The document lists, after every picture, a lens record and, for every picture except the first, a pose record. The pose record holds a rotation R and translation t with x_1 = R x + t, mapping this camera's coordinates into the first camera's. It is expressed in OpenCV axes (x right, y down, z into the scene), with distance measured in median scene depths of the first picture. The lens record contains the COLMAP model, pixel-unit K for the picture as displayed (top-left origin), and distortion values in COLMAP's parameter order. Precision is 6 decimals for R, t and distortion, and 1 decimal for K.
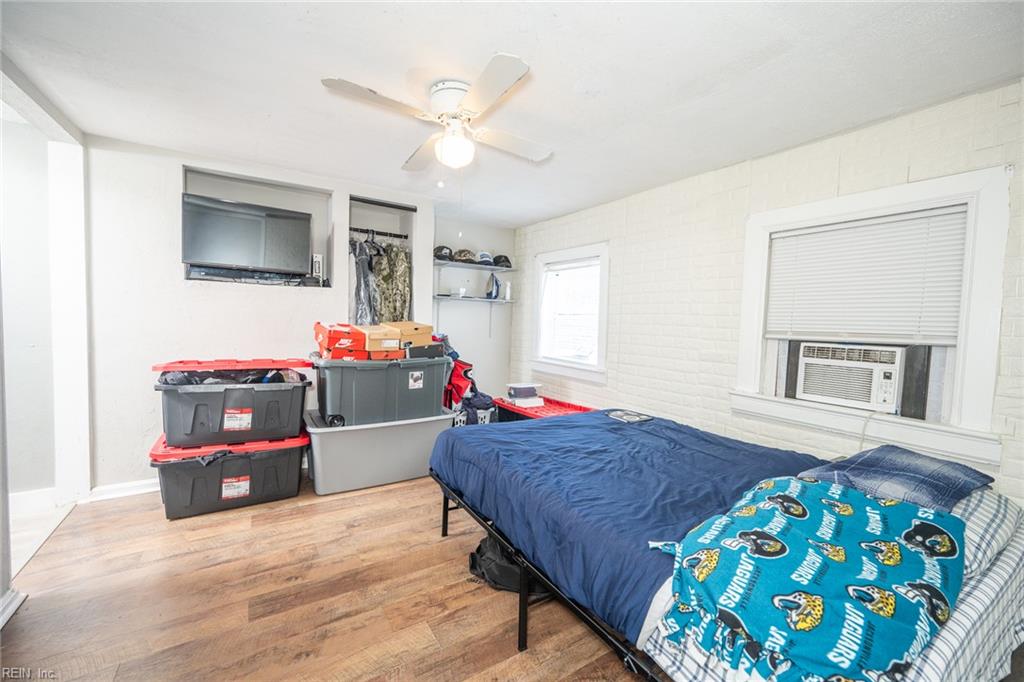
lens RADIAL K [[408.2, 0, 512.0], [0, 408.2, 341.0], [0, 0, 1]] dist [0.000297, 0.000050]
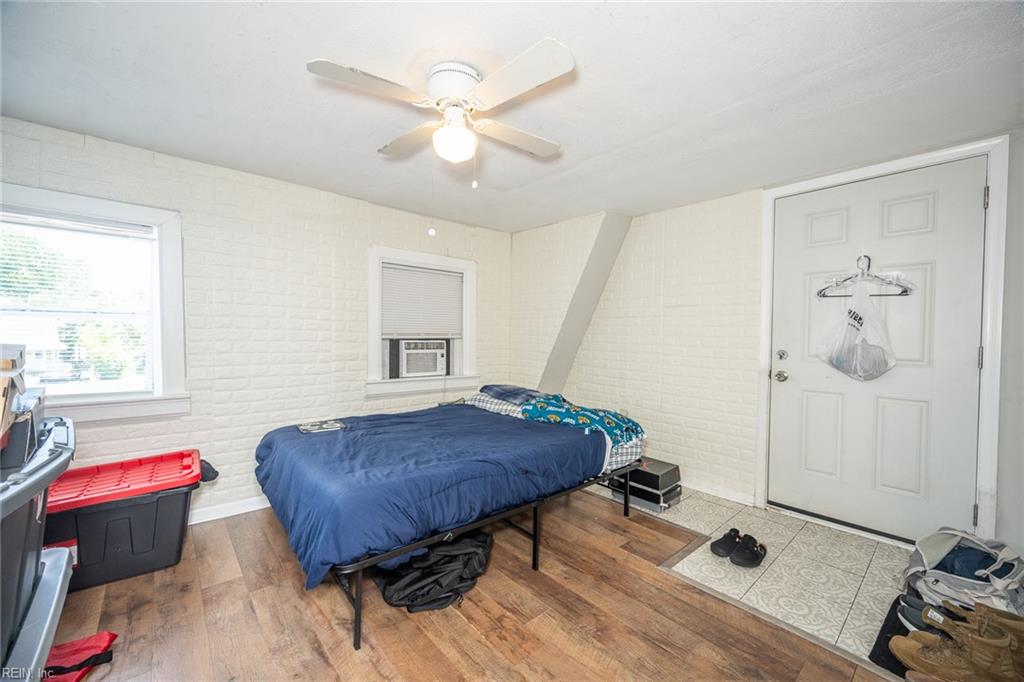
lens RADIAL K [[400.5, 0, 512.0], [0, 400.5, 341.0], [0, 0, 1]] dist [0.000857, 0.000039]
pose [[-0.141357, -0.054693, 0.988447, -0.907780], [0.023969, 0.997991, 0.058649, -0.078565], [-0.989668, 0.031983, -0.139762, 0.882224]]
